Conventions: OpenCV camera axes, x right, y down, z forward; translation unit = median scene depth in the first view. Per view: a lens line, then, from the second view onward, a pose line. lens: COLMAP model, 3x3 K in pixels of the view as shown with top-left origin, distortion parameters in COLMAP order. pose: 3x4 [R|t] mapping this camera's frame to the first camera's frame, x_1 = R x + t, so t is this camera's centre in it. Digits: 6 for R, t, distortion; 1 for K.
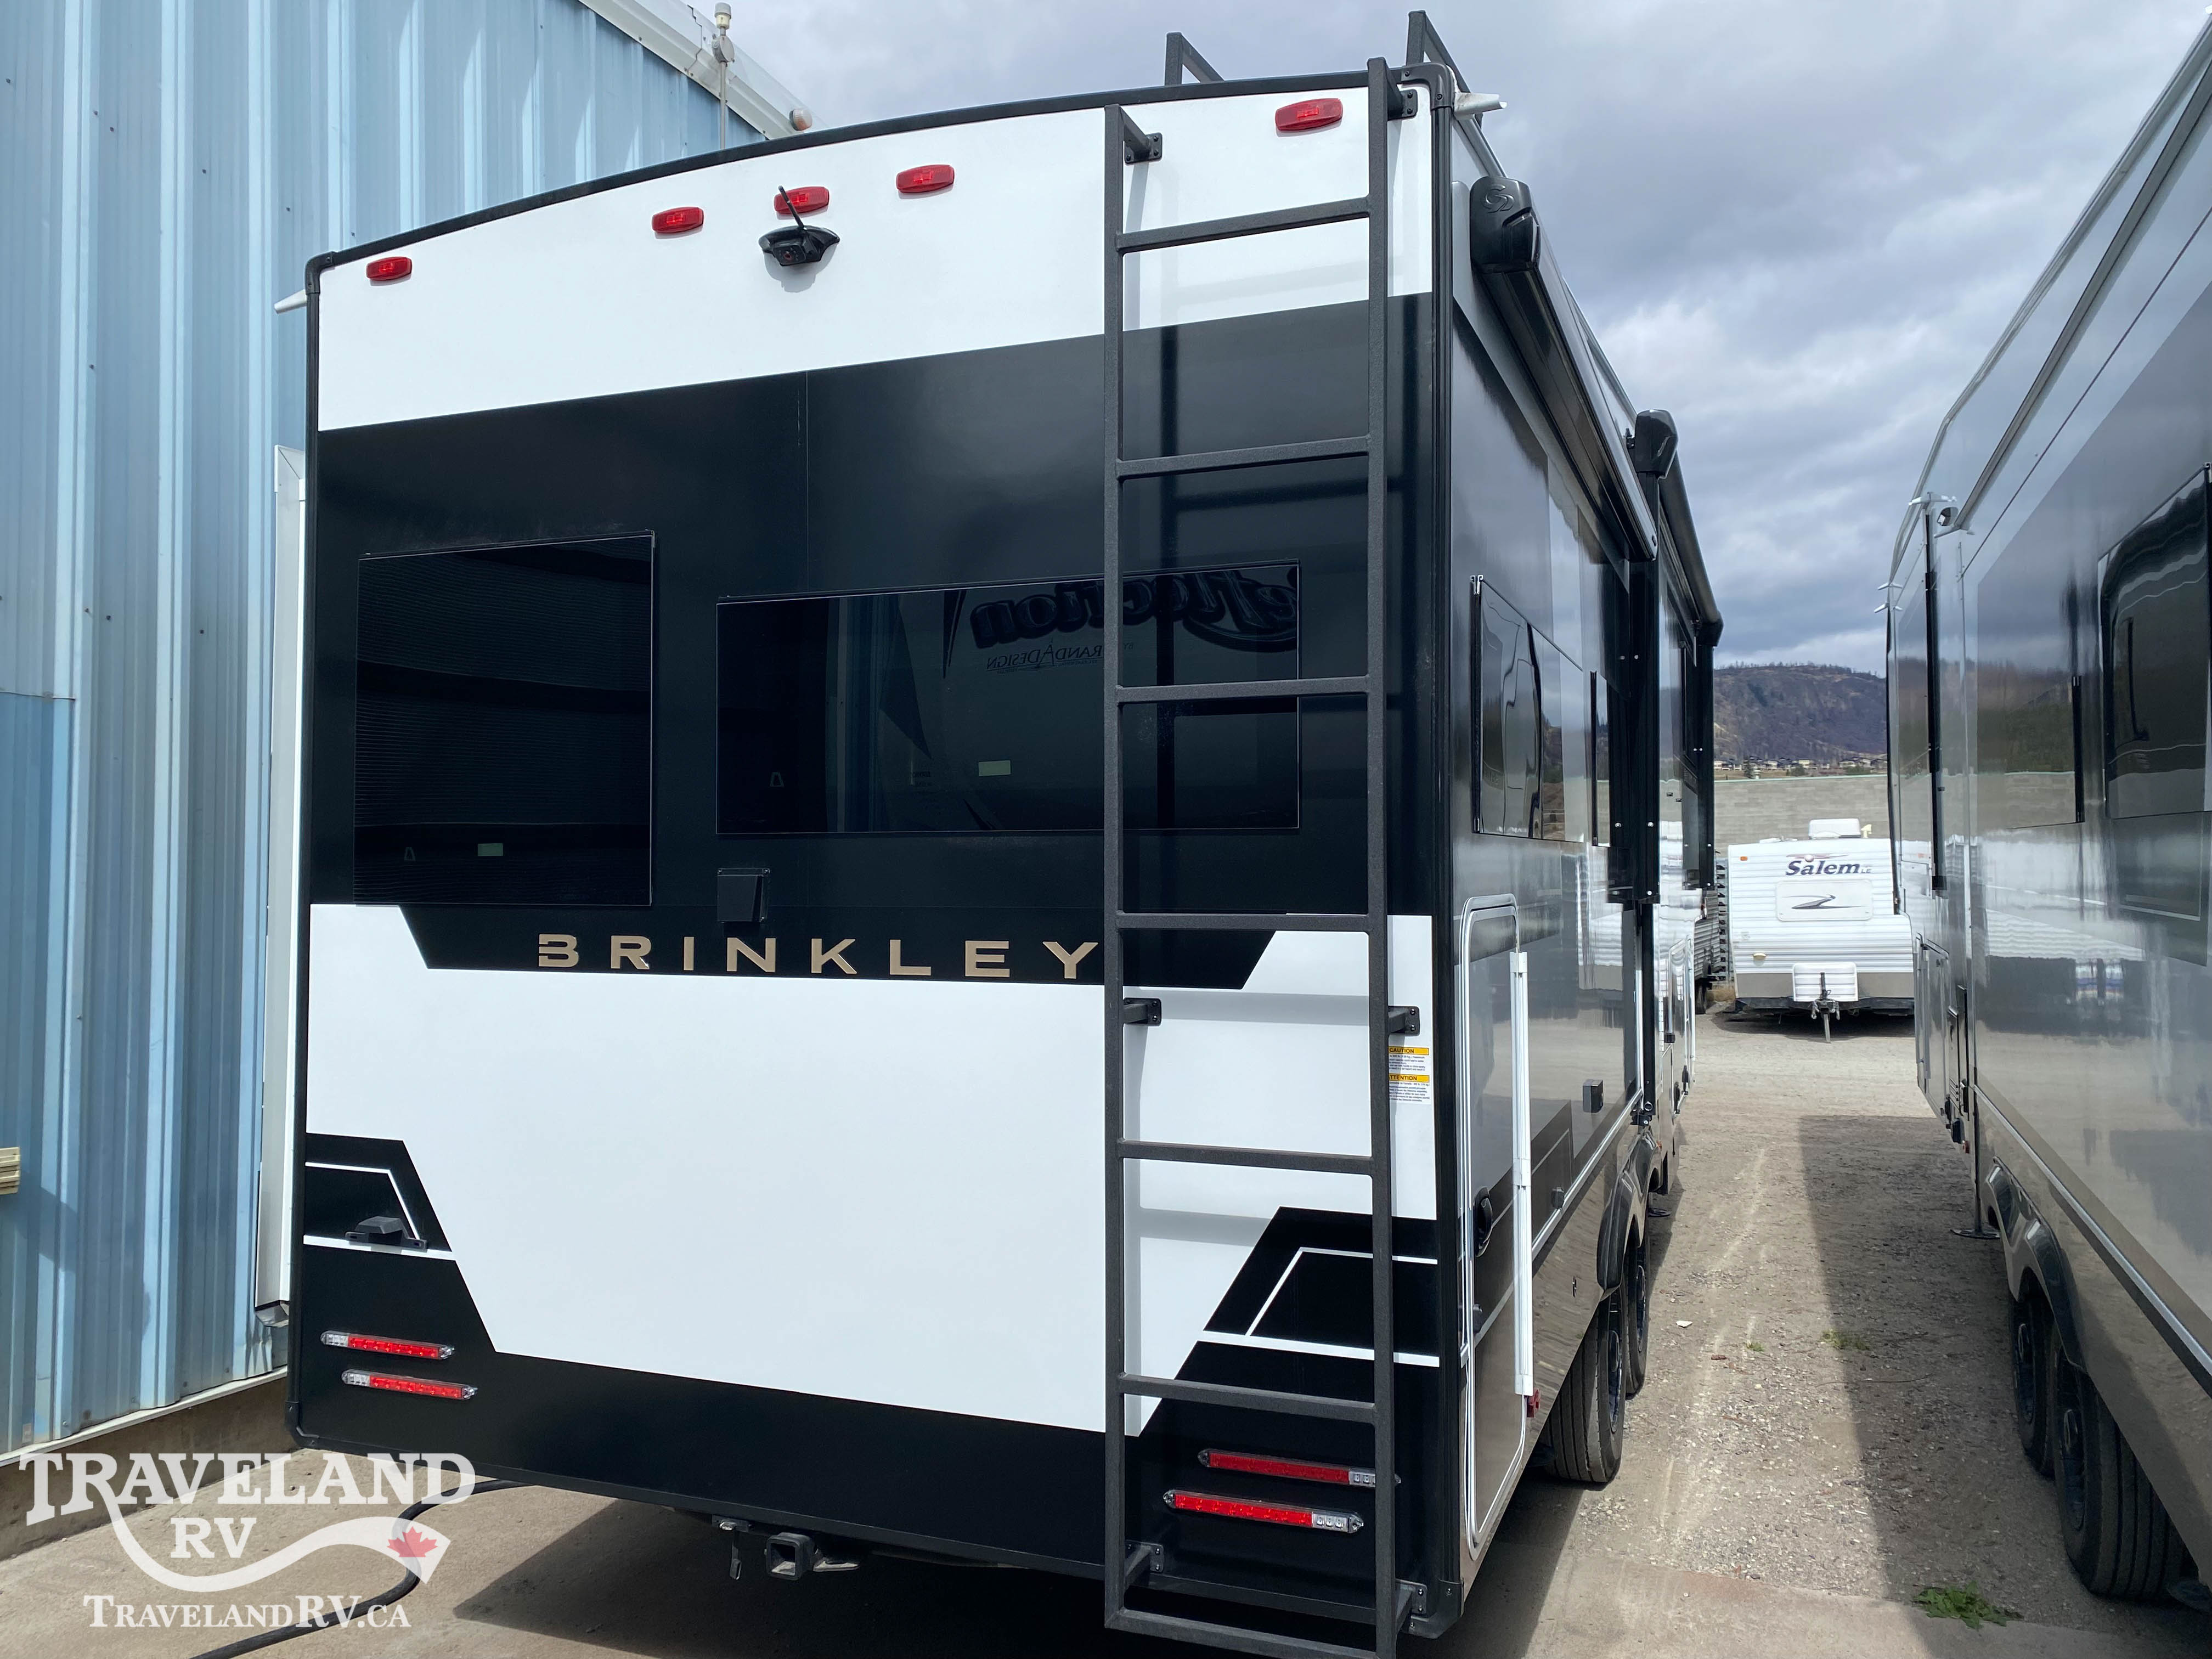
lens RADIAL K [[1652.6, 0, 1106.0], [0, 1652.6, 829.5], [0, 0, 1]] dist [0.163582, -0.286025]
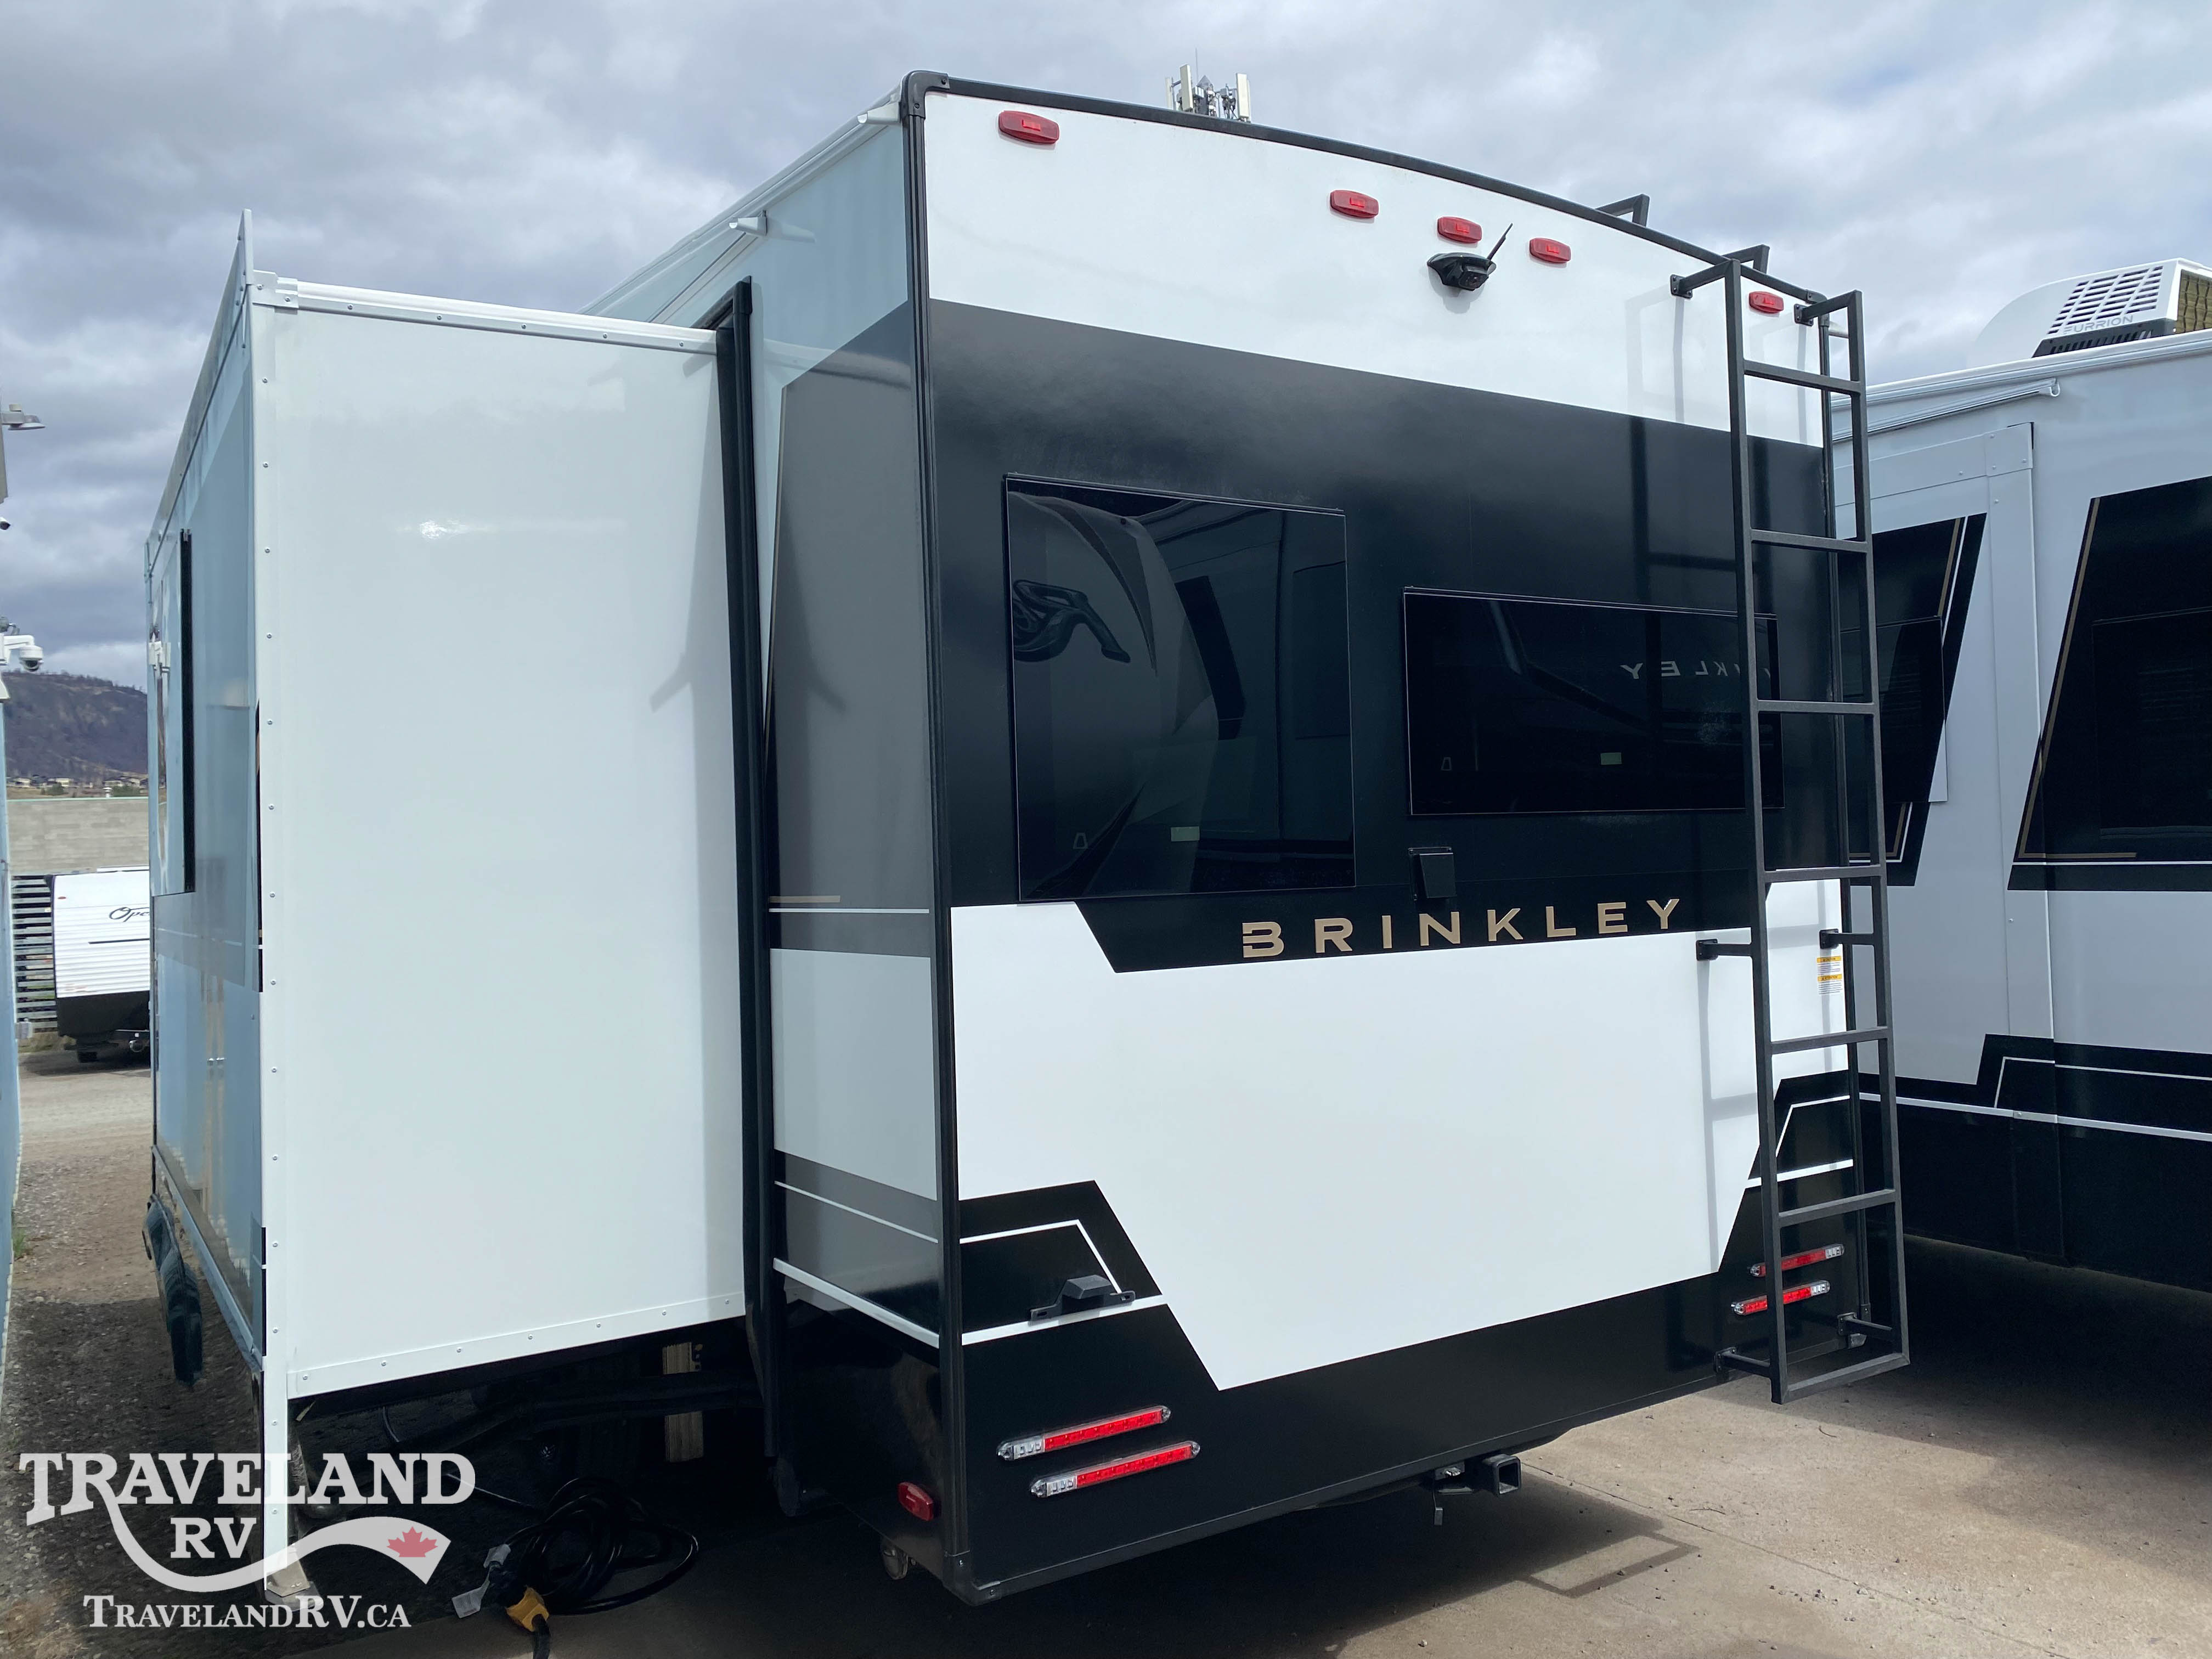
lens RADIAL K [[1685.9, 0, 1116.4], [0, 1685.9, 817.3], [0, 0, 1]] dist [0.024683, -0.005876]
pose [[0.577726, 0.005178, 0.816214, -1.178974], [0.011686, 0.999825, -0.014614, 0.018099], [-0.816147, 0.017981, 0.577565, 0.545445]]
